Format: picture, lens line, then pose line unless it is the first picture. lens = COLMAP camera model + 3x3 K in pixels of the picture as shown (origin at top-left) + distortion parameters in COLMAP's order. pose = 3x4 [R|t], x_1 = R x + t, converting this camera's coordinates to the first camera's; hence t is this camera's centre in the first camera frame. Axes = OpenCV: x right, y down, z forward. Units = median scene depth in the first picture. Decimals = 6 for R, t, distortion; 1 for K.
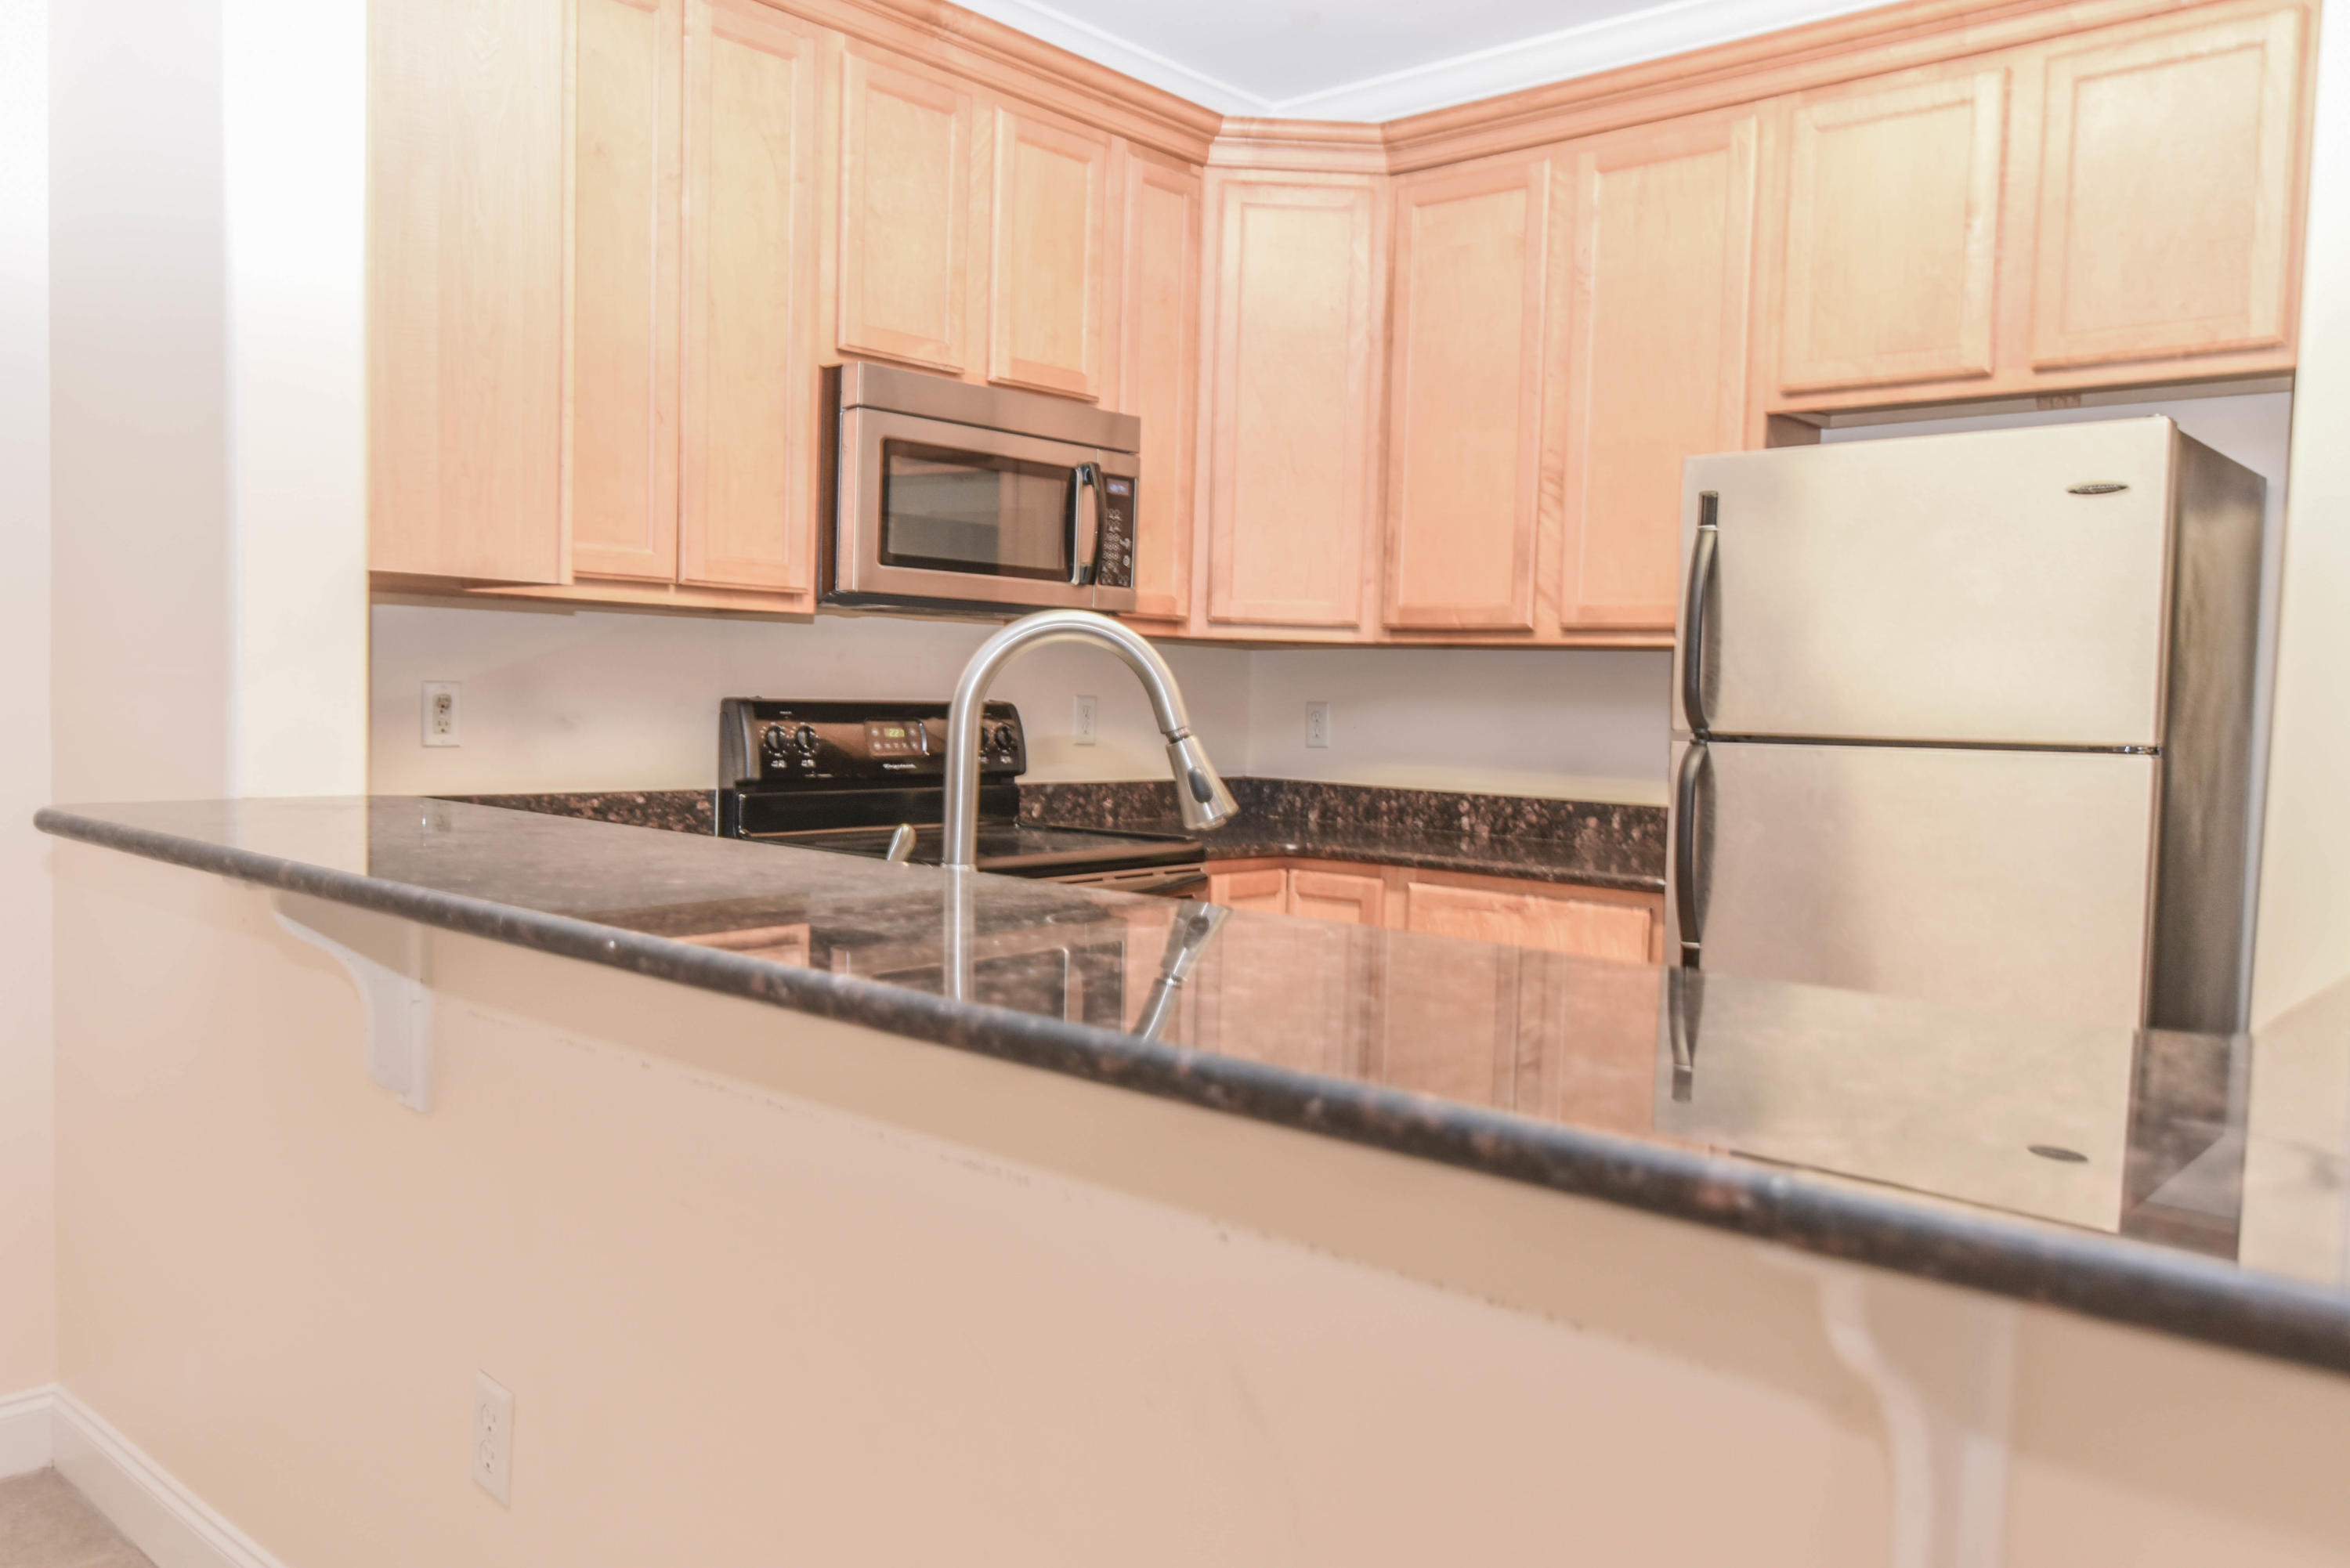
lens RADIAL K [[1786.4, 0, 1173.3], [0, 1786.4, 784.7], [0, 0, 1]] dist [0.005436, 0.008769]
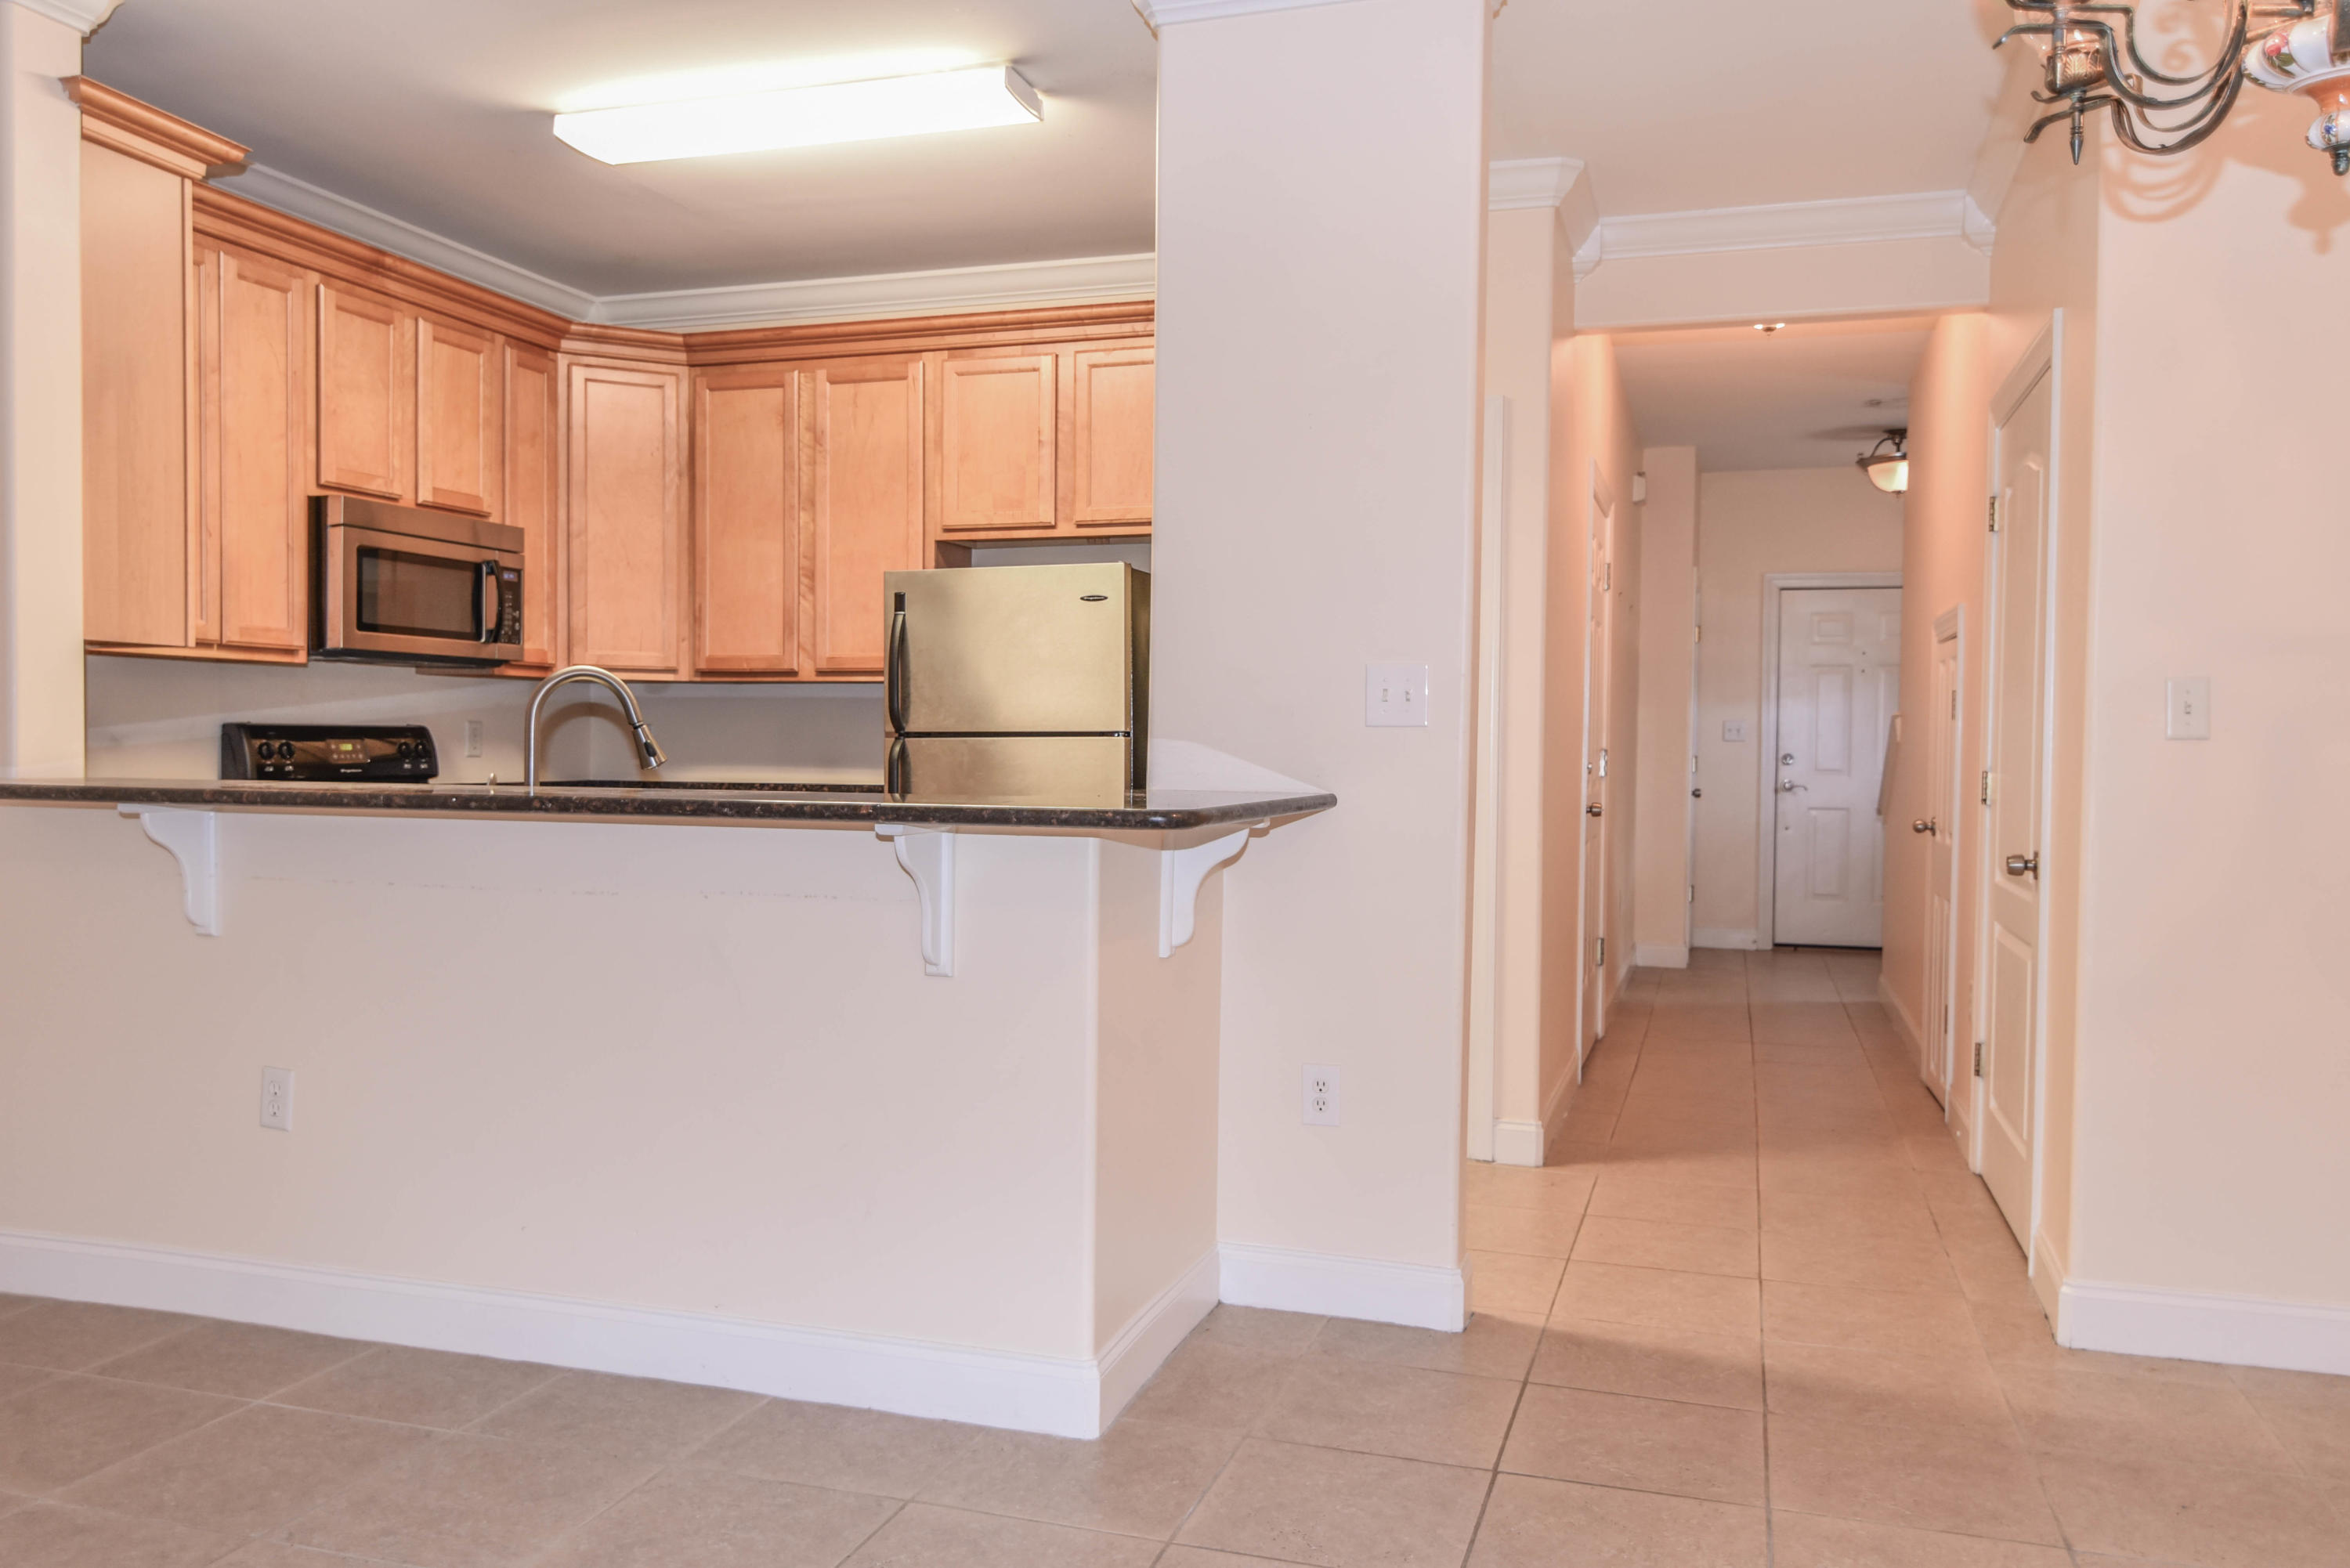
lens RADIAL K [[1786.4, 0, 1176.8], [0, 1786.4, 786.8], [0, 0, 1]] dist [0.005436, 0.008769]
pose [[0.914983, -0.030762, 0.402319, -0.130664], [0.039288, 0.999144, -0.012956, 0.047980], [-0.401576, 0.027661, 0.915408, -0.574588]]
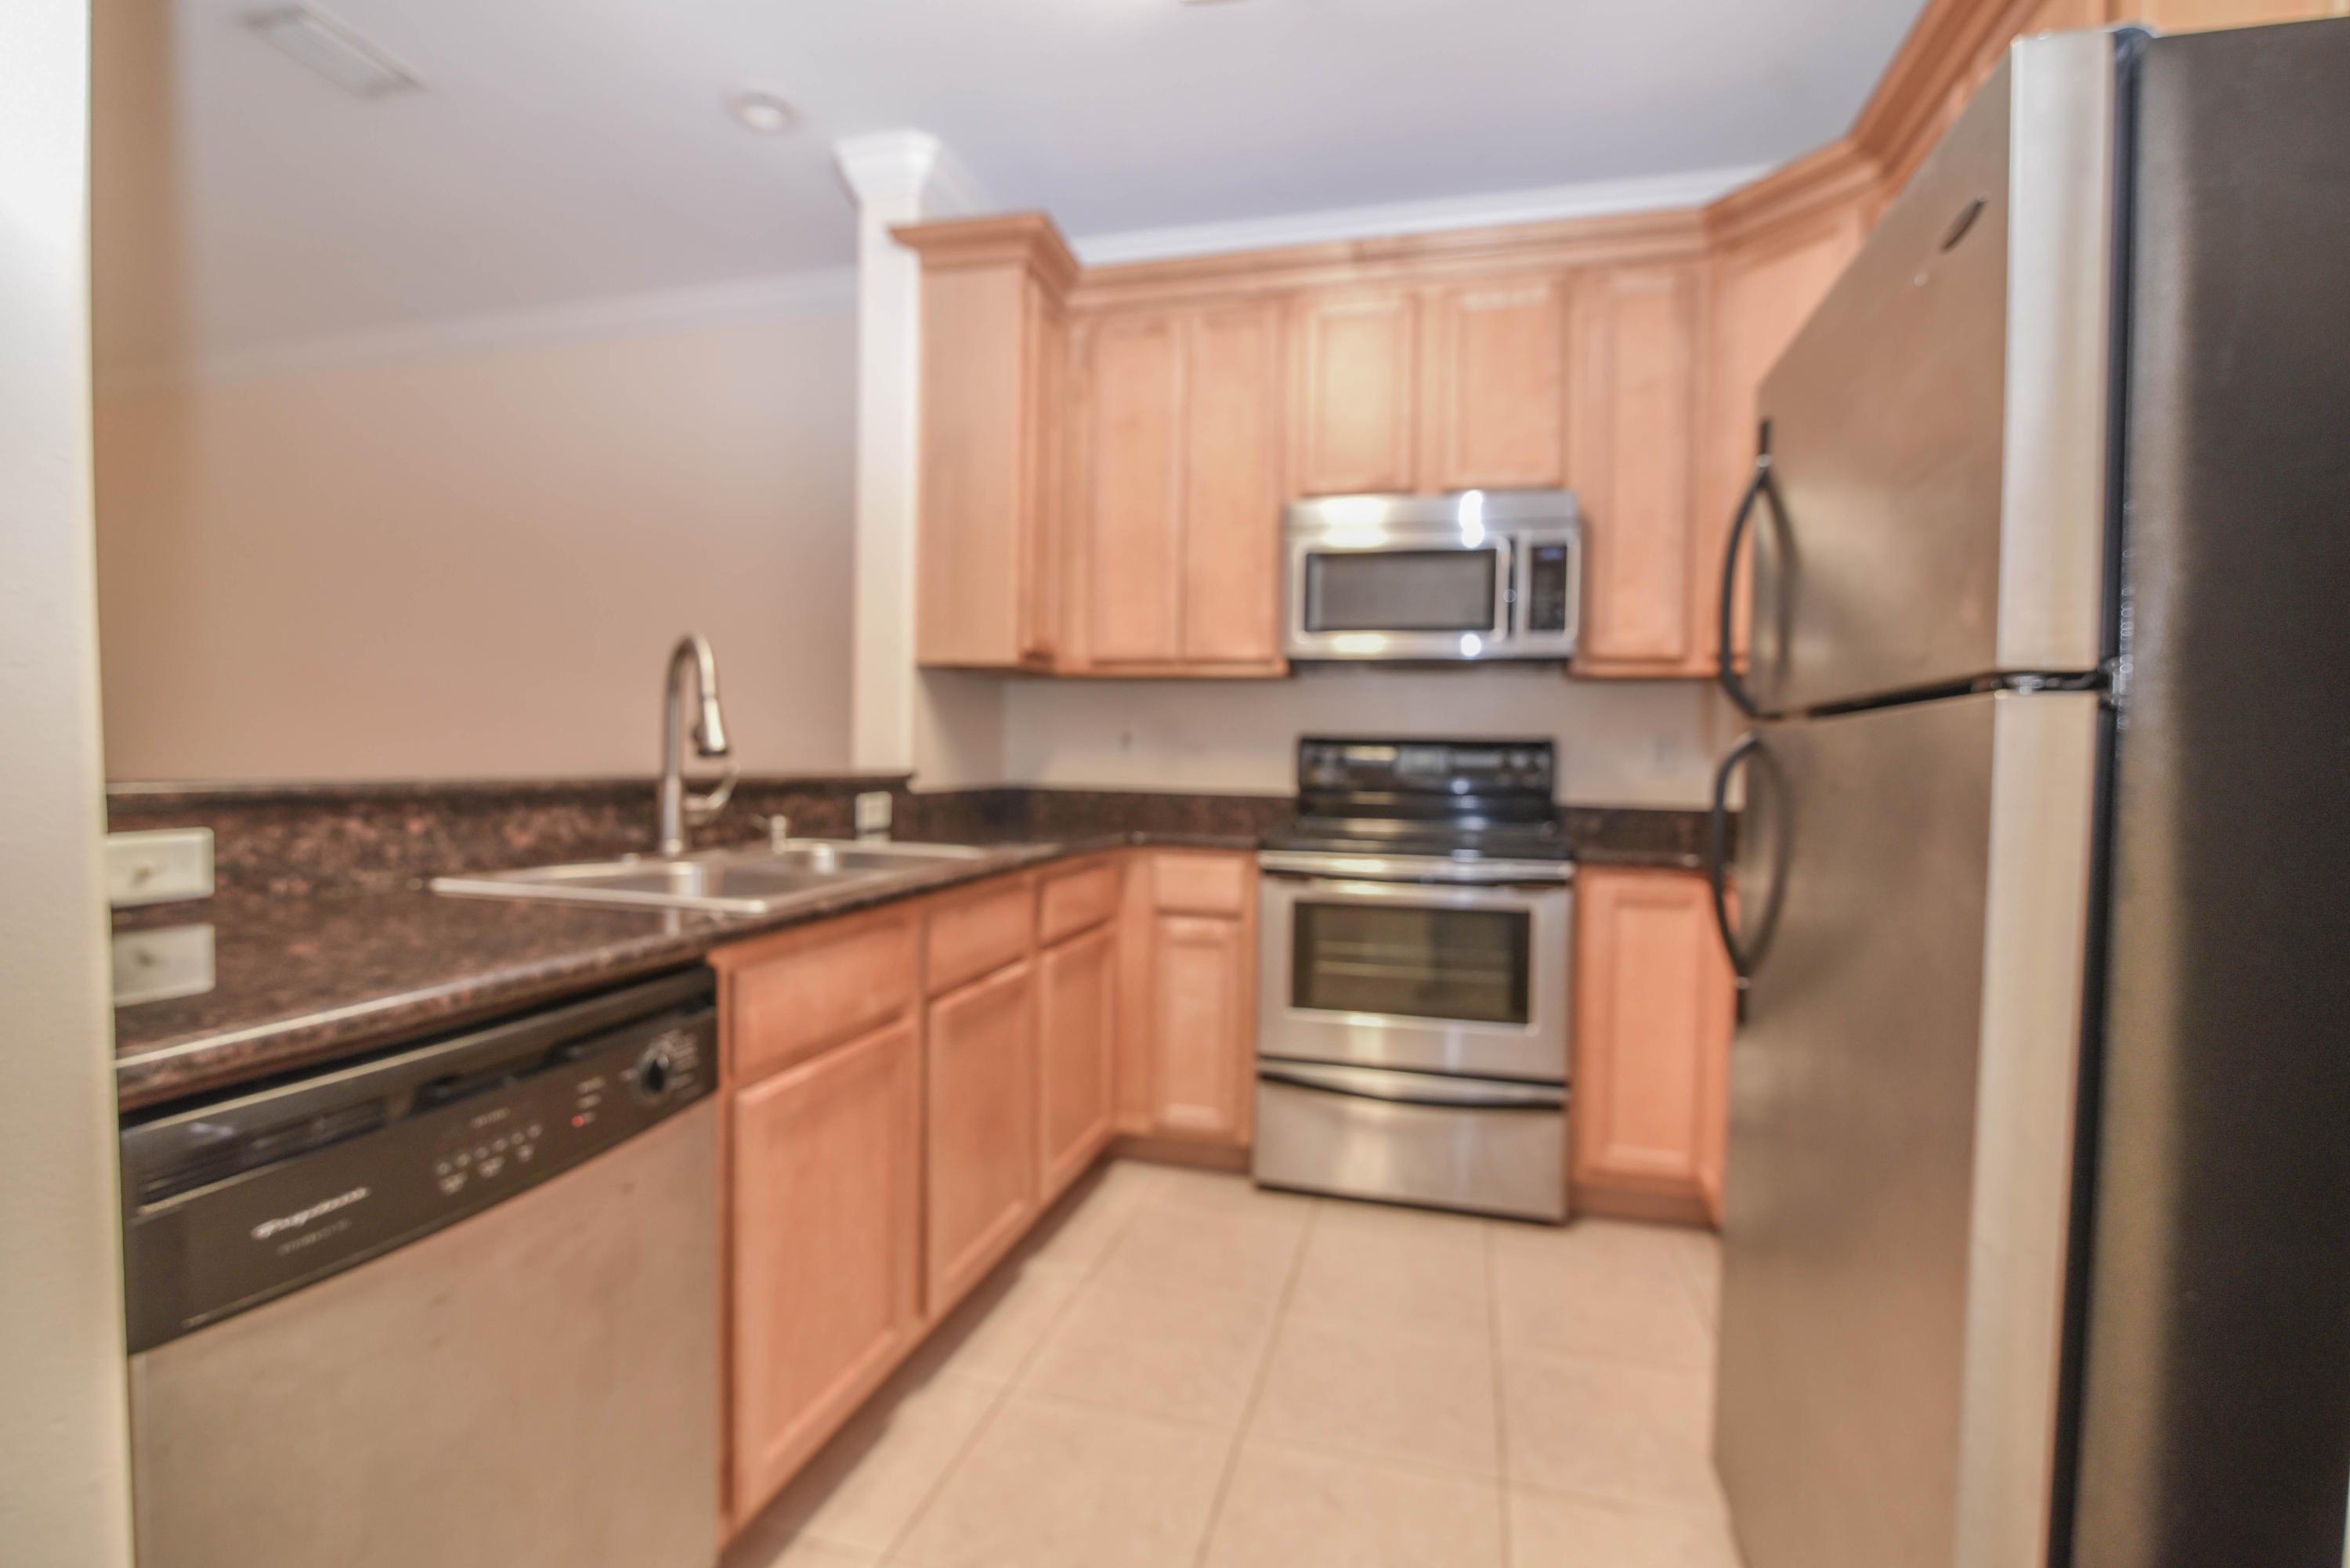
lens RADIAL K [[1073.2, 0, 1184.4], [0, 1073.2, 786.4], [0, 0, 1]] dist [-0.019814, 0.000057]
pose [[0.458263, 0.009716, -0.888764, 0.524530], [-0.056351, 0.998246, -0.018143, 0.019934], [0.887029, 0.058397, 0.458006, 0.469105]]
